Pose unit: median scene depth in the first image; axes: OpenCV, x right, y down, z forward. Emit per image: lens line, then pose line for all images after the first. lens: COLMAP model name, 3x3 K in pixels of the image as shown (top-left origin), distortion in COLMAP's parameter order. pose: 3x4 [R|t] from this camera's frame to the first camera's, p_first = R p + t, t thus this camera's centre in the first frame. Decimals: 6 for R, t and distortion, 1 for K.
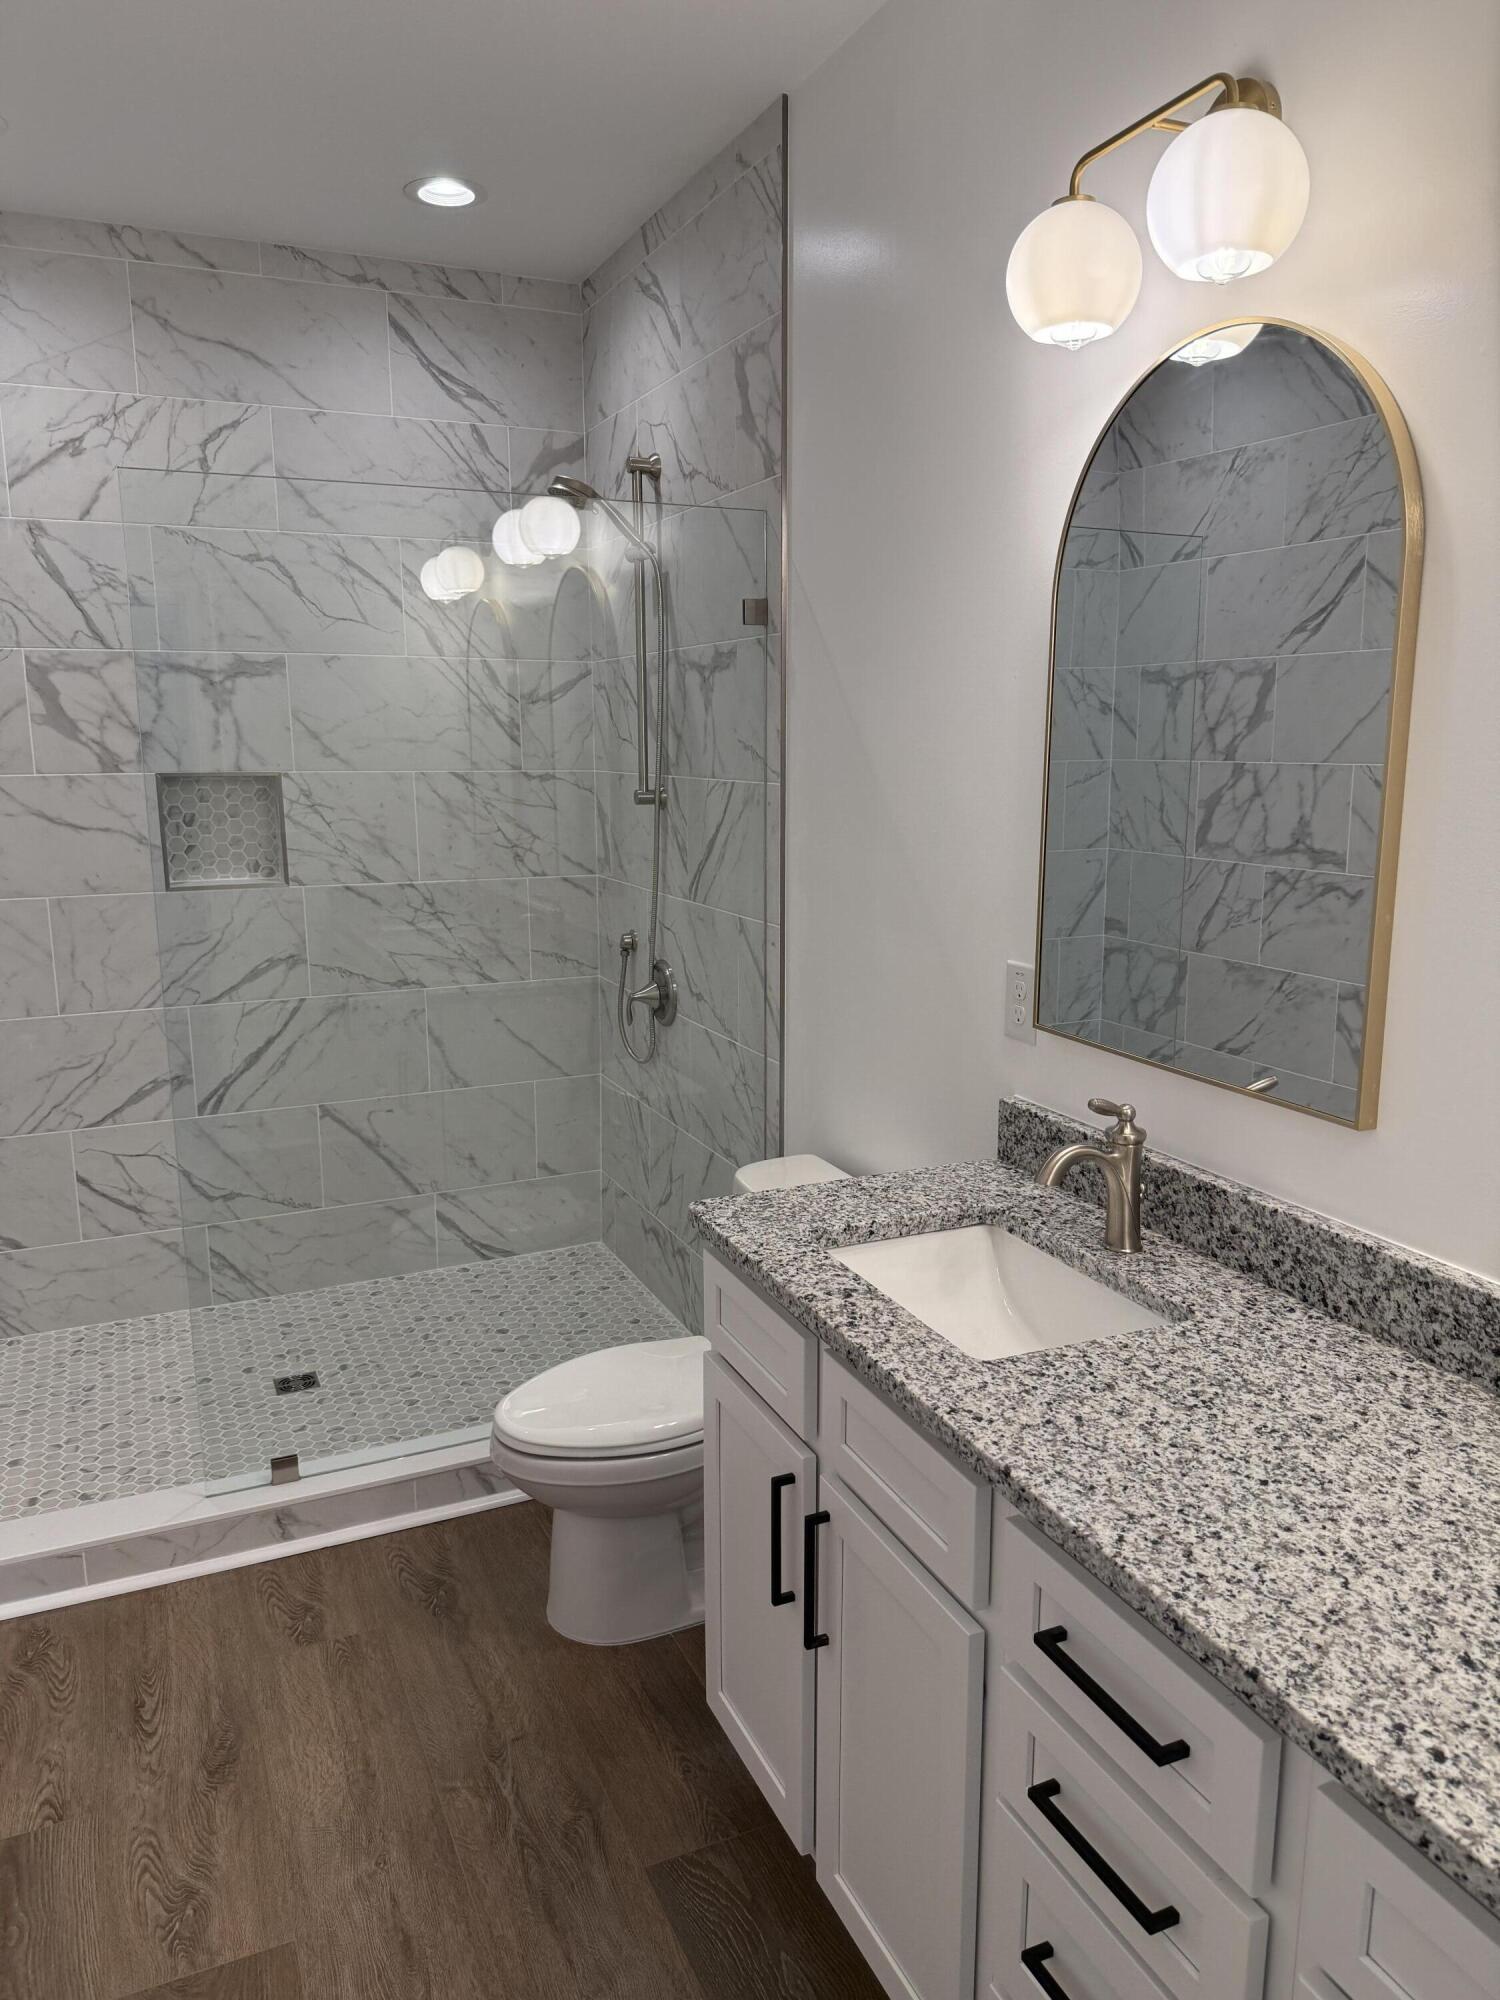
lens RADIAL K [[1403.8, 0, 758.8], [0, 1403.8, 1005.5], [0, 0, 1]] dist [0.065896, -0.099331]
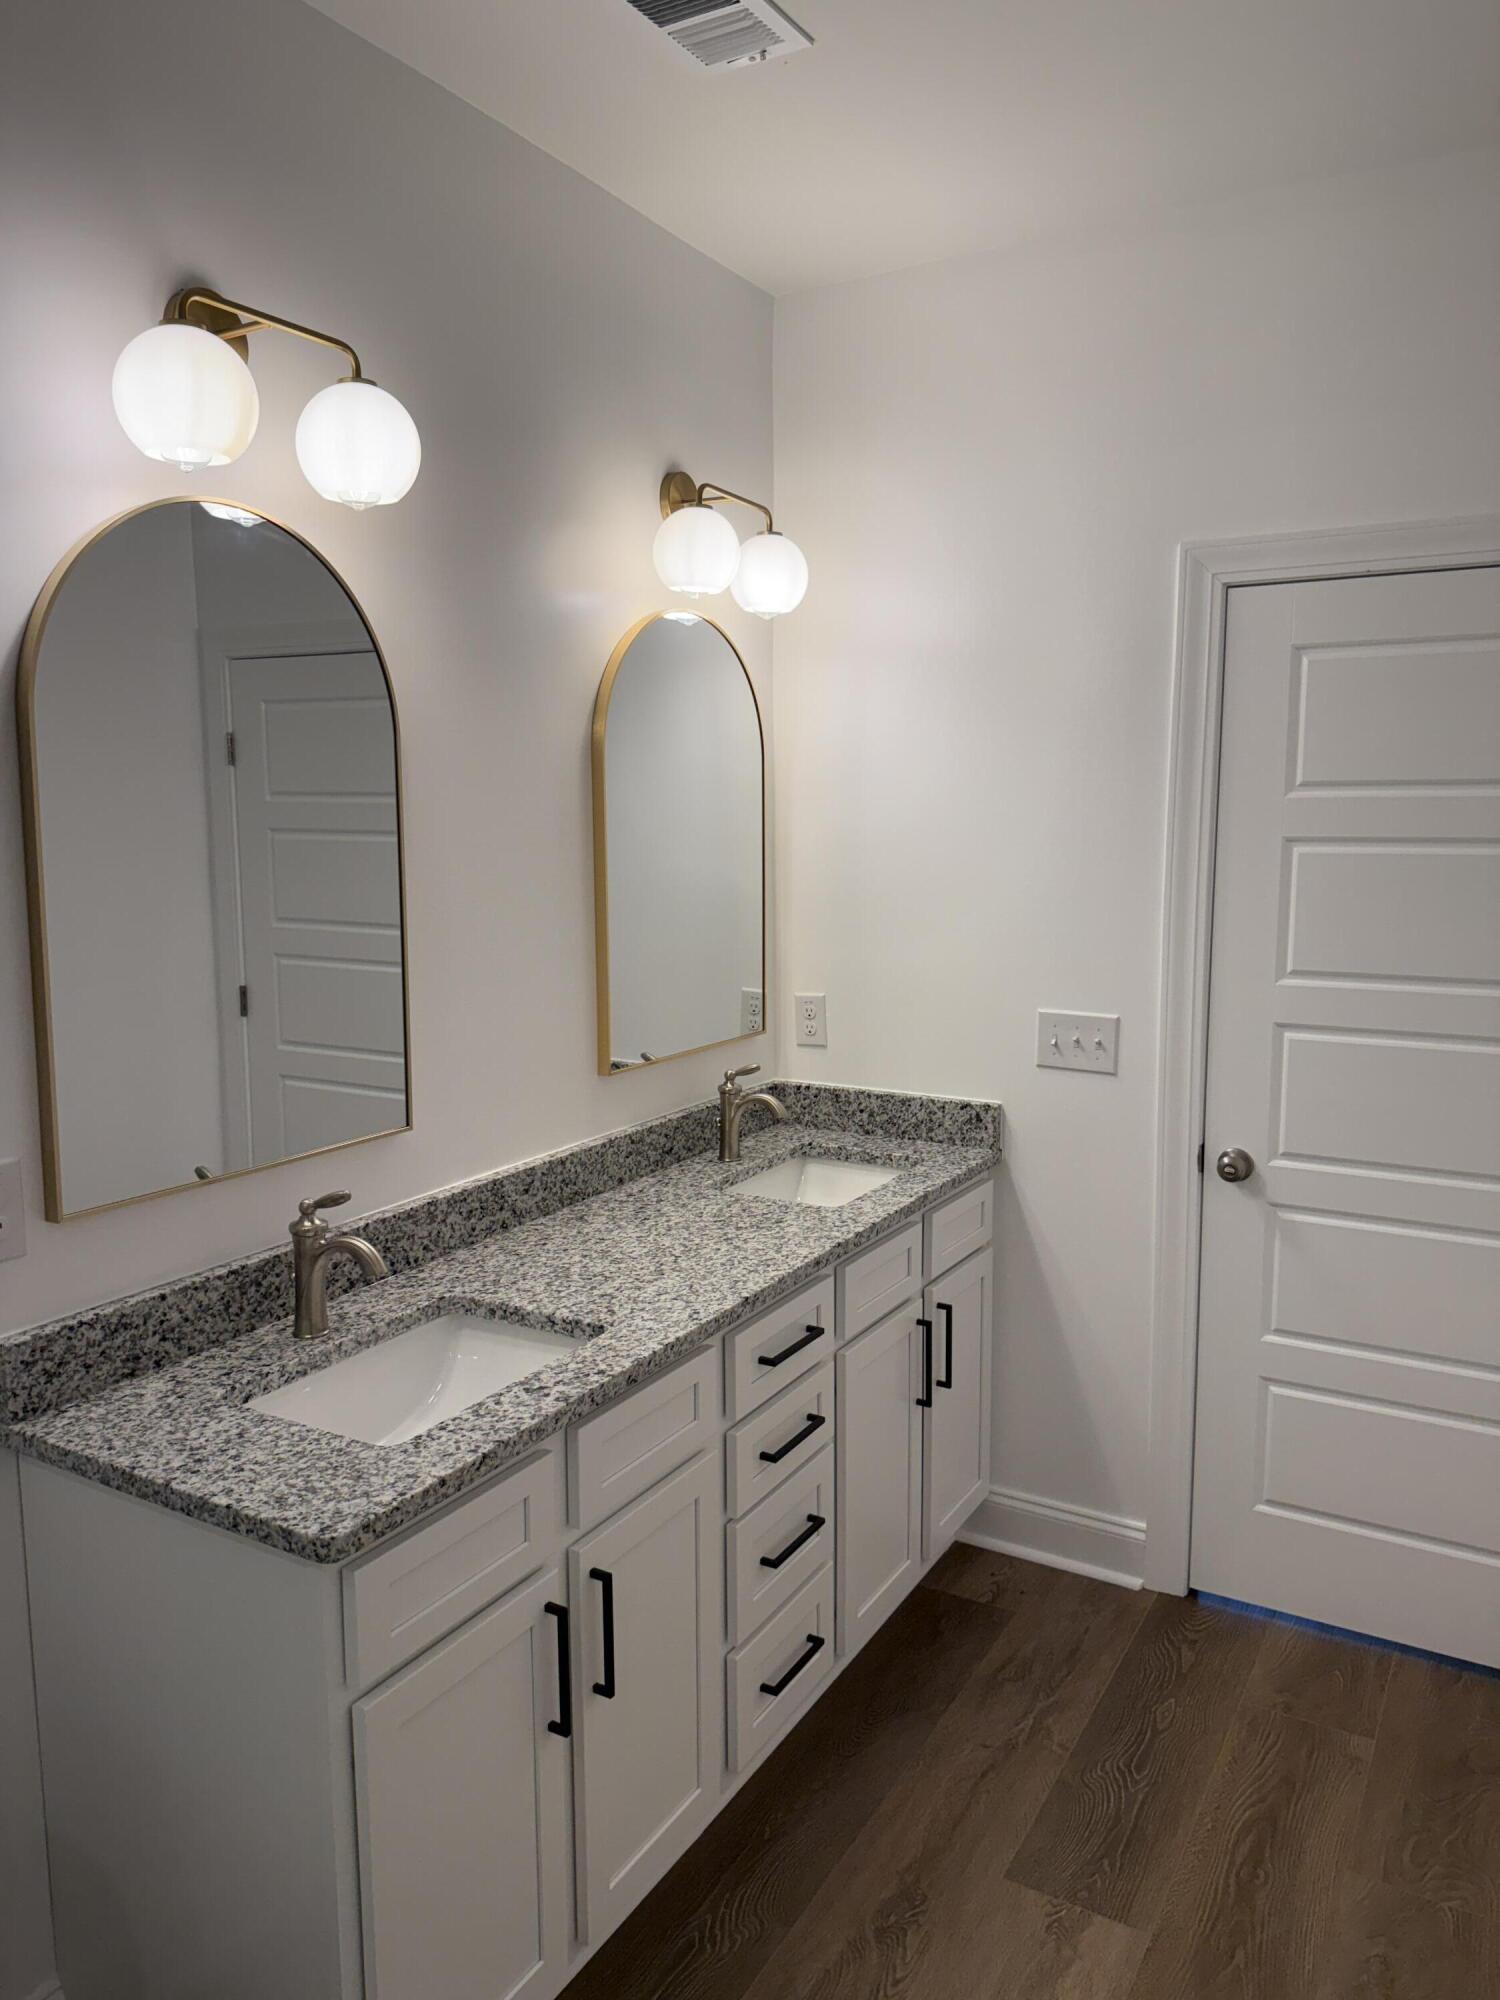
lens RADIAL K [[1385.2, 0, 745.7], [0, 1385.2, 993.6], [0, 0, 1]] dist [0.064389, -0.094092]
pose [[-0.578535, -0.095955, 0.809994, -0.685461], [0.158879, 0.960778, 0.227296, -0.236529], [-0.800034, 0.260190, -0.540599, 1.110903]]
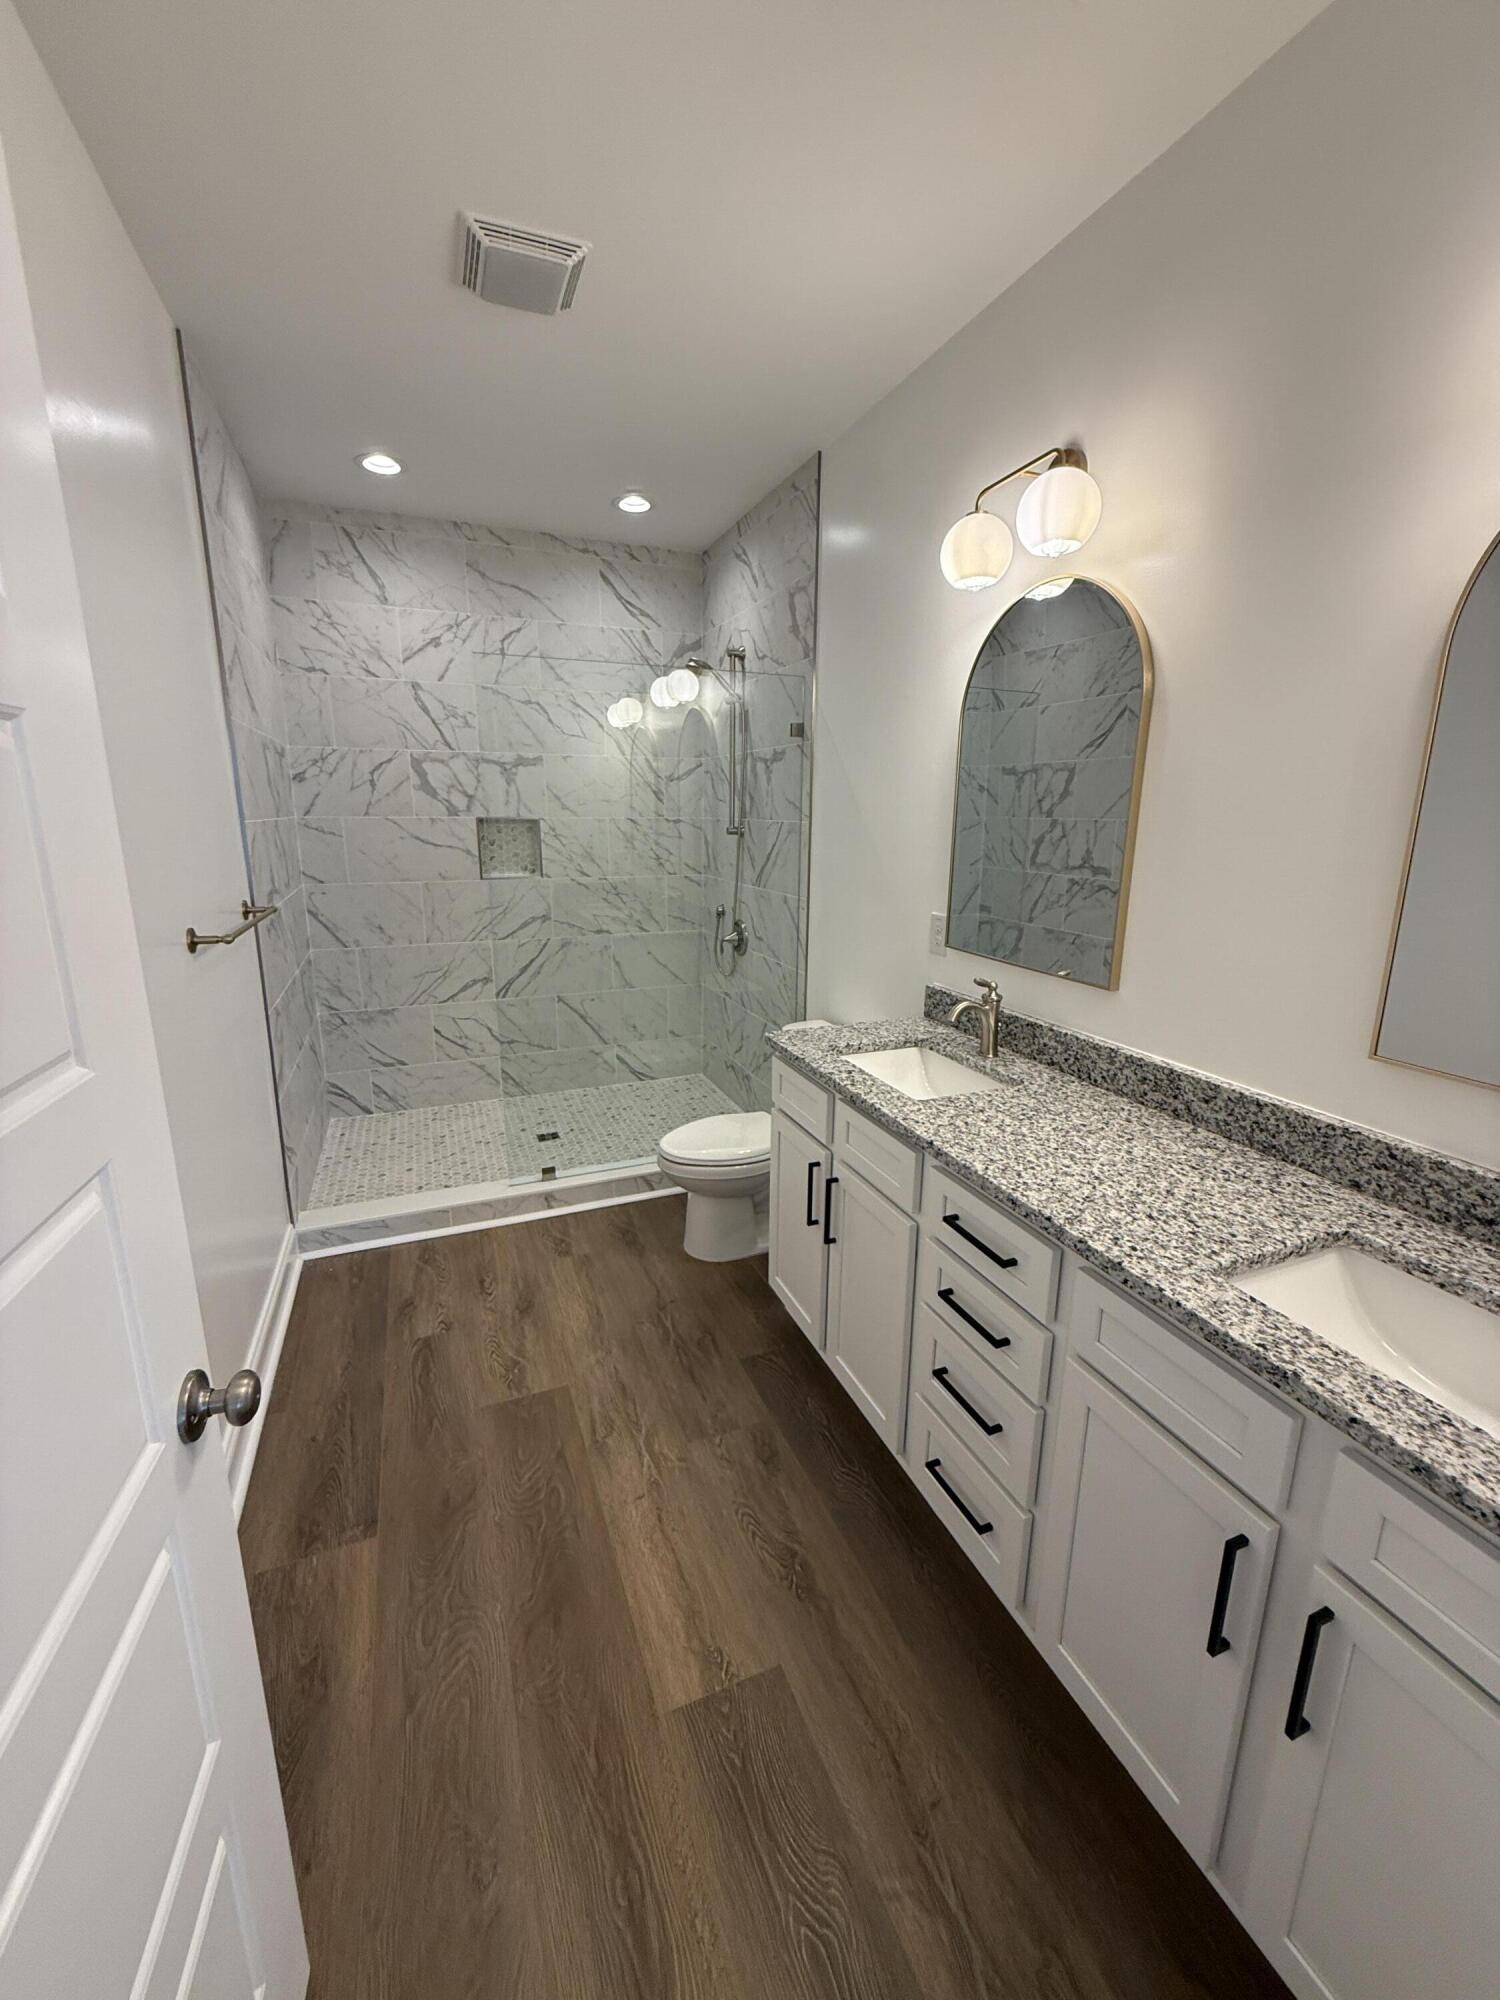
lens RADIAL K [[799.1, 0, 748.1], [0, 799.1, 995.6], [0, 0, 1]] dist [-0.000059, -0.000136]
pose [[0.999316, 0.016810, -0.032940, -0.036085], [-0.015528, 0.999126, 0.038800, 0.045385], [0.033563, -0.038262, 0.998704, -0.105181]]
